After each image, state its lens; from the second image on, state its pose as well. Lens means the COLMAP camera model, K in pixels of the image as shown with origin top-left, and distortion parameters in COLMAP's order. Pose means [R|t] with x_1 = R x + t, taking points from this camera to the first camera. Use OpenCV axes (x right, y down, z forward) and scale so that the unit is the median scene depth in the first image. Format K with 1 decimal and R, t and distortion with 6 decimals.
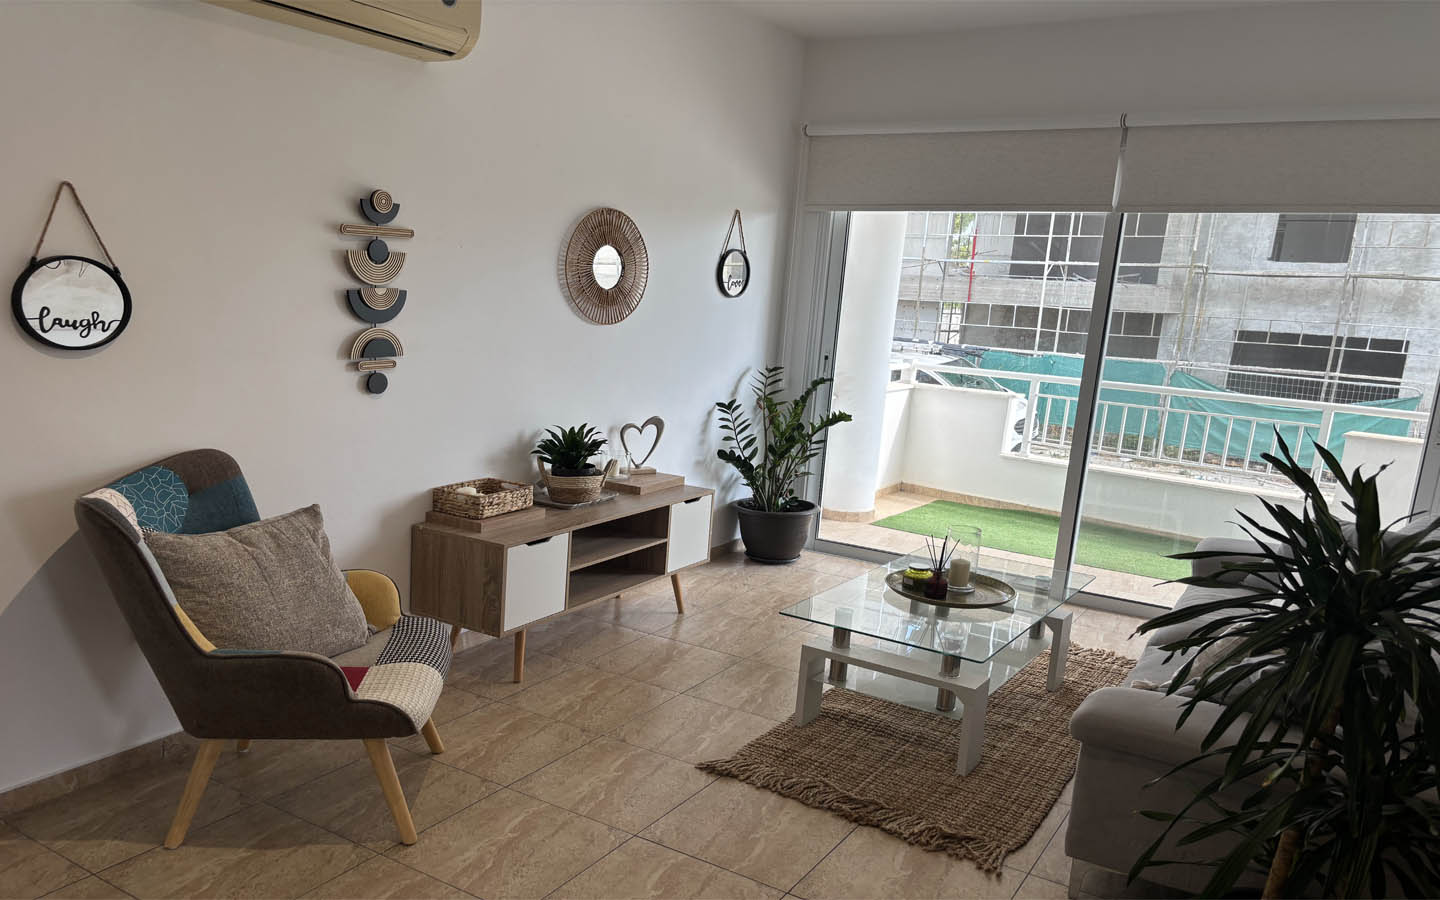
lens RADIAL K [[1077.3, 0, 720.0], [0, 1077.3, 450.0], [0, 0, 1]] dist [0.003425, 0.002477]
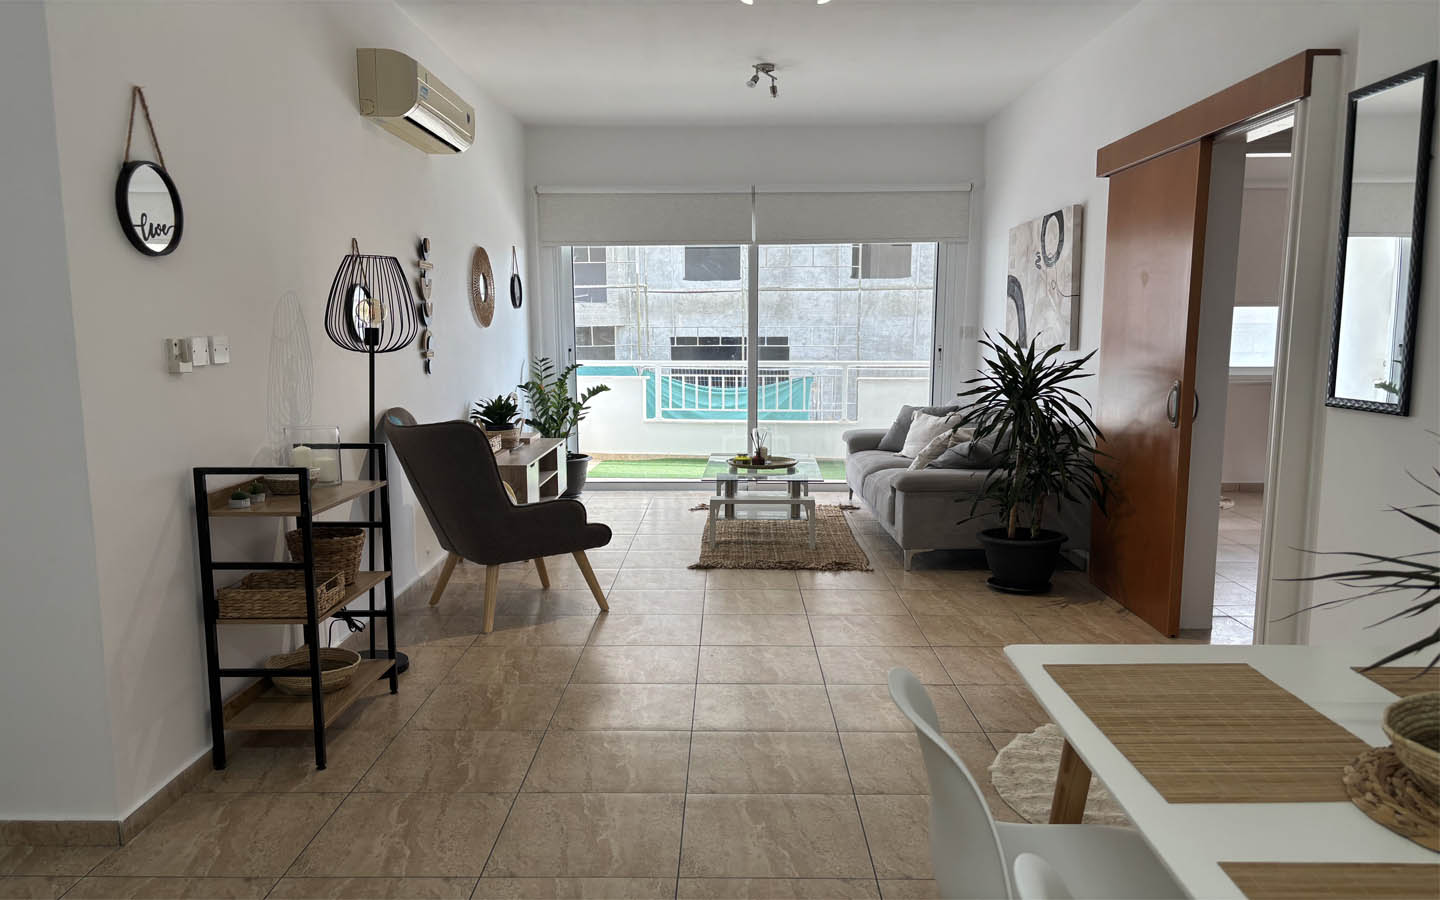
lens RADIAL K [[1077.3, 0, 720.0], [0, 1077.3, 450.0], [0, 0, 1]] dist [0.003425, 0.002477]
pose [[0.850029, -0.112742, 0.514529, -0.129207], [0.126867, 0.991889, 0.007749, 0.015222], [-0.511229, 0.058690, 0.857438, -0.079876]]
